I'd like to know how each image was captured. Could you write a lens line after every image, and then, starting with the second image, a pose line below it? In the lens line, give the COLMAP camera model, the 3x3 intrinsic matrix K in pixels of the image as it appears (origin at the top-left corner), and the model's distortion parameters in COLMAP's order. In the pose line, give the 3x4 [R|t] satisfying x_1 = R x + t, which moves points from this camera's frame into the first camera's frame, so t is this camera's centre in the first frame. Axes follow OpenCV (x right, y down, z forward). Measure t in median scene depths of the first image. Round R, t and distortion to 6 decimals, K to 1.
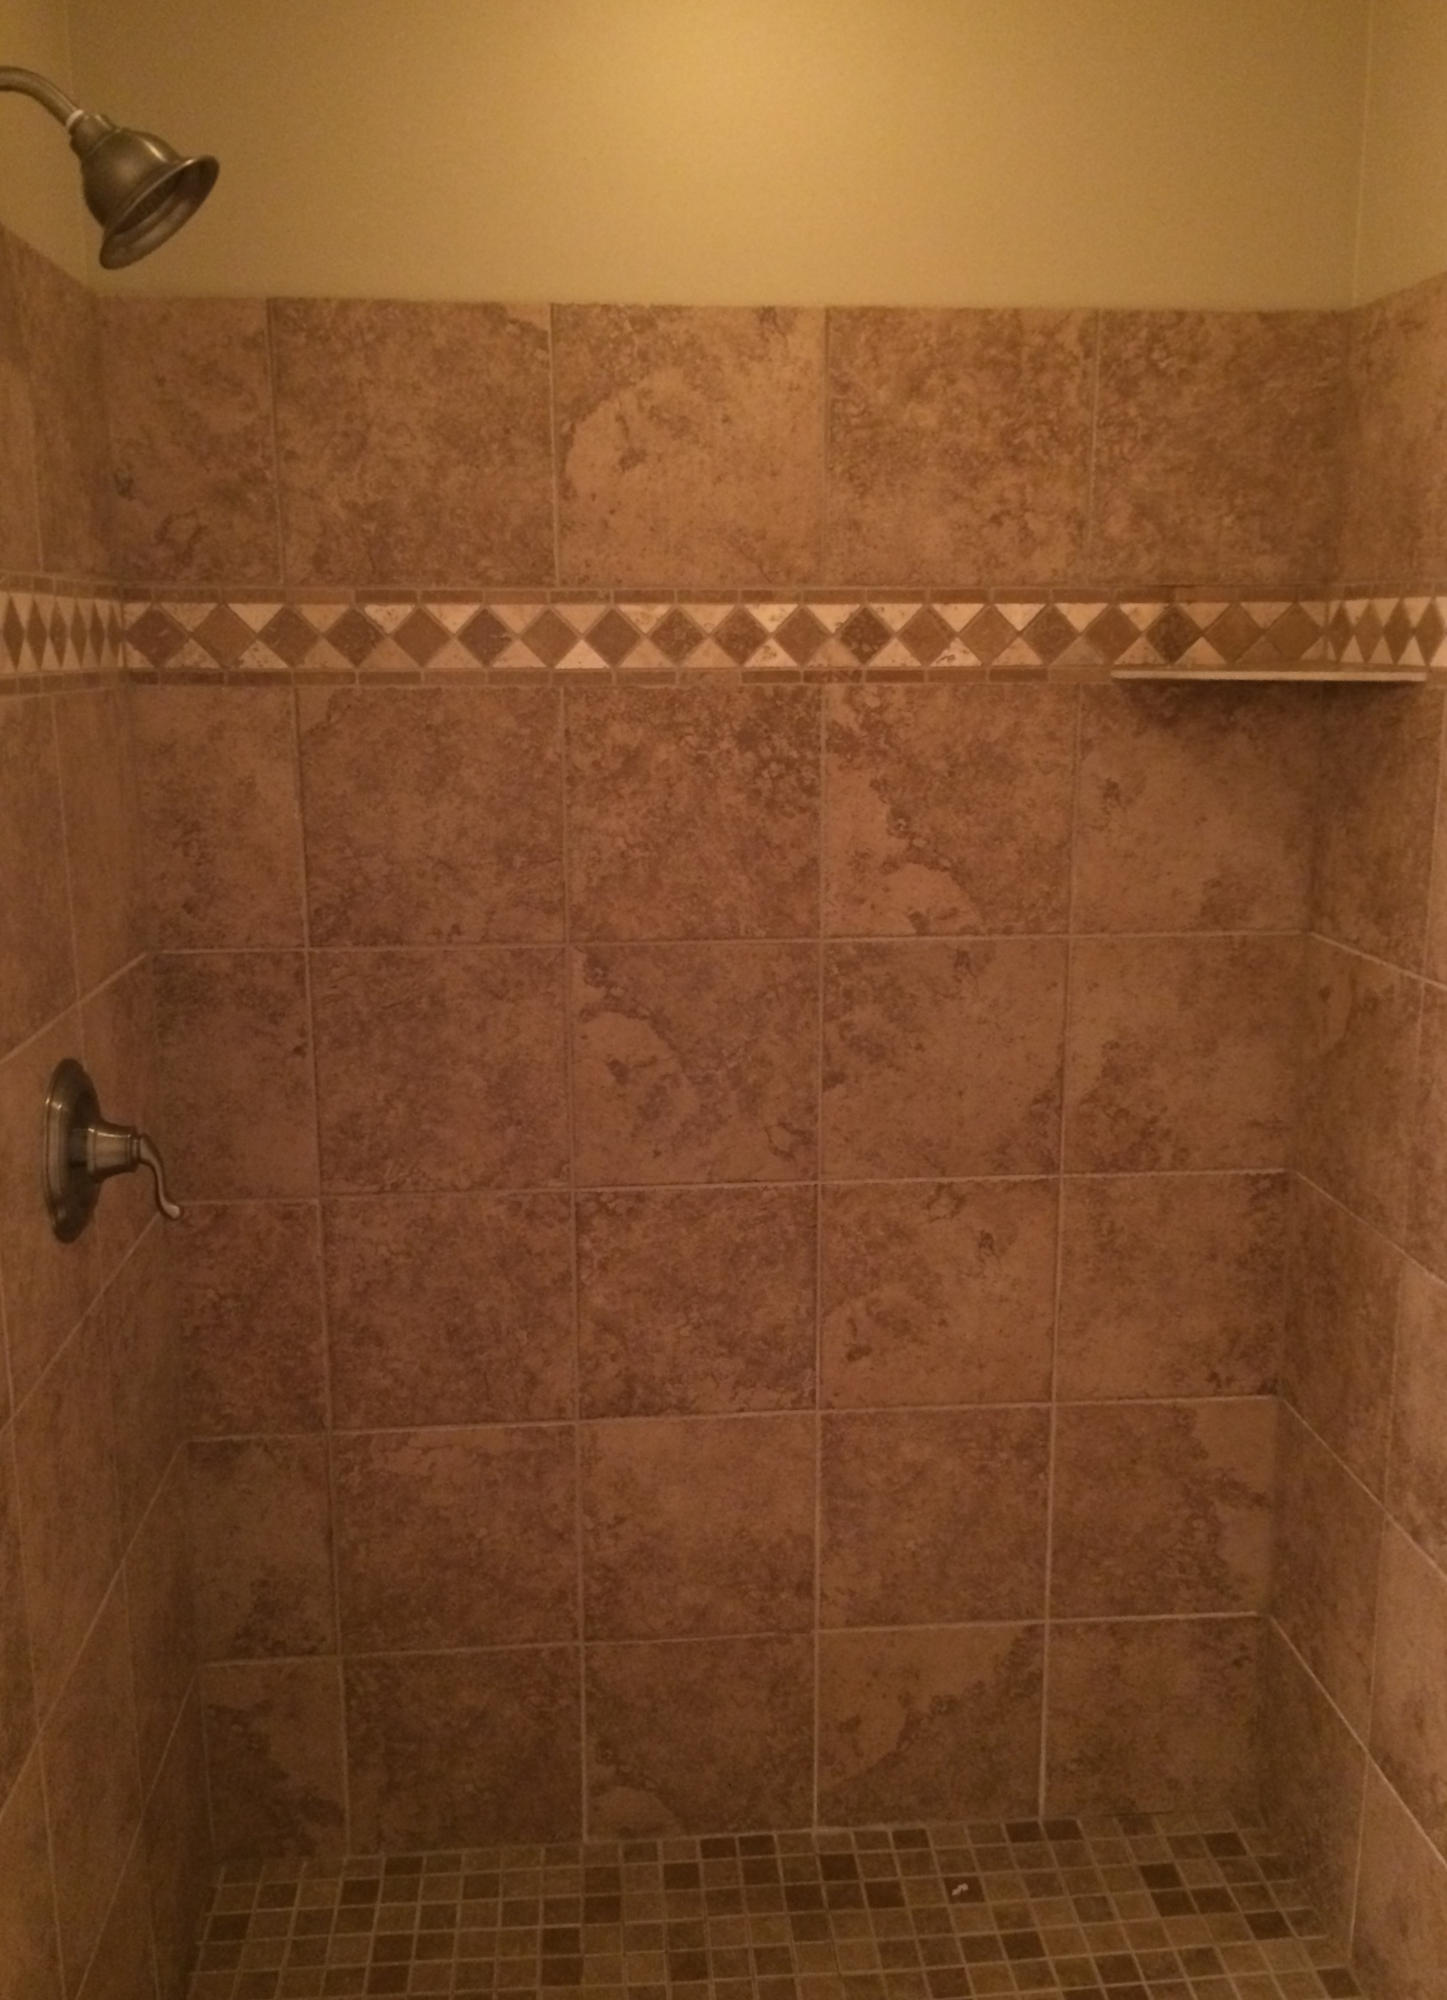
lens RADIAL K [[1864.5, 0, 738.9], [0, 1864.5, 1029.7], [0, 0, 1]] dist [0.074489, 0.000000]
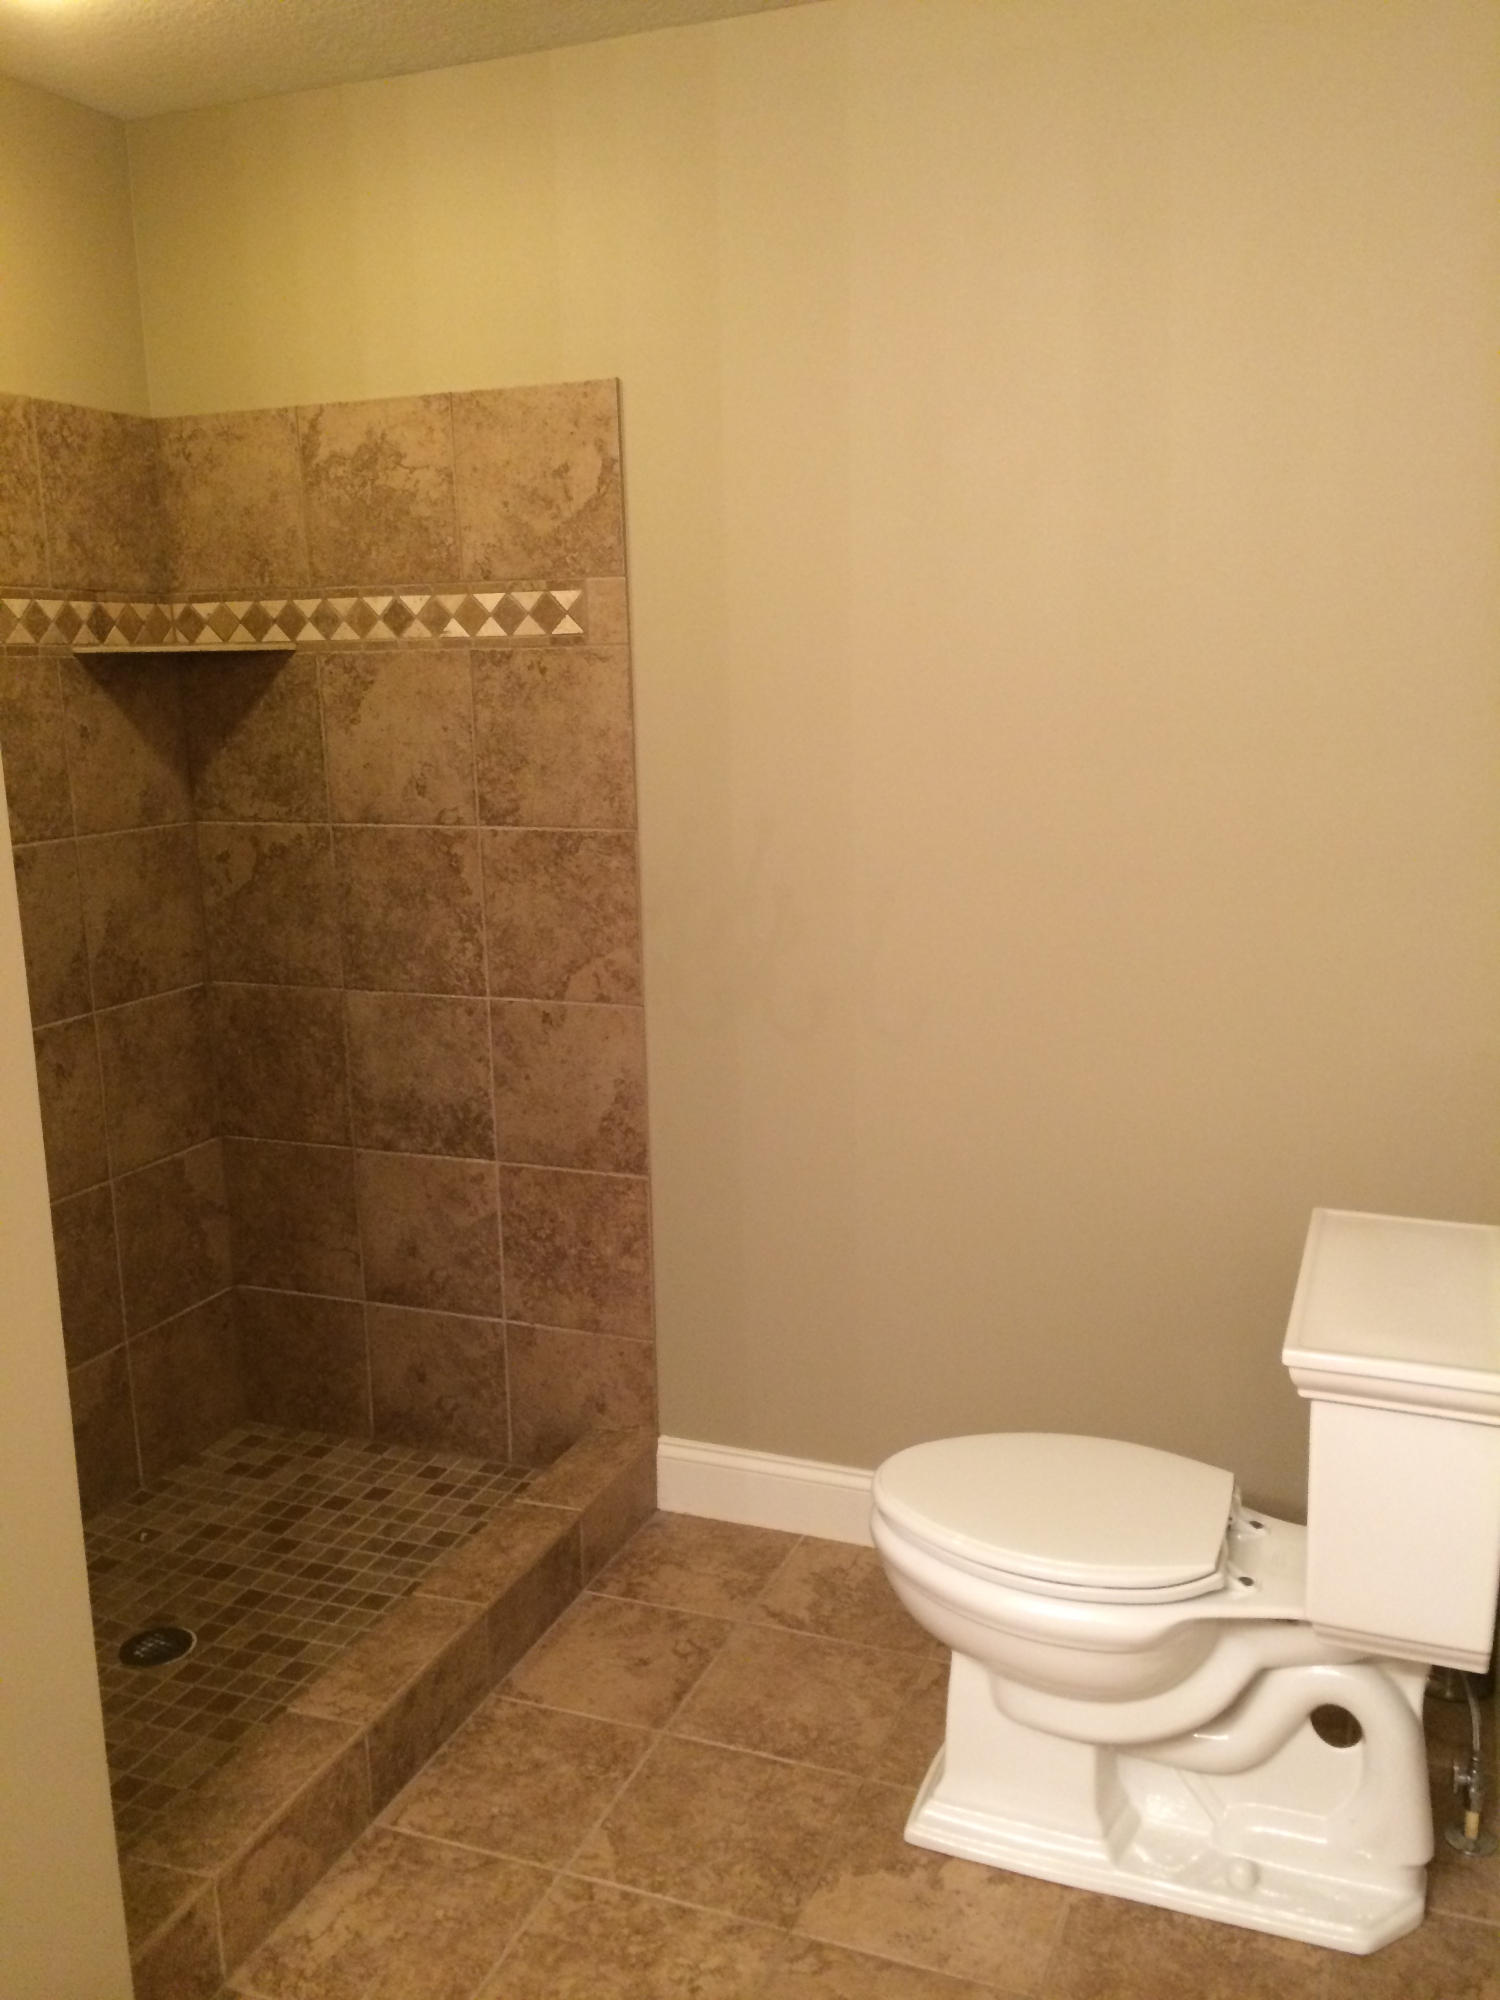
lens RADIAL K [[1706.3, 0, 750.6], [0, 1706.3, 1001.2], [0, 0, 1]] dist [0.093330, -0.108153]
pose [[0.459426, -0.186351, 0.868447, -0.760045], [0.215356, 0.971940, 0.094631, 0.057006], [-0.861713, 0.143549, 0.486666, -0.050013]]
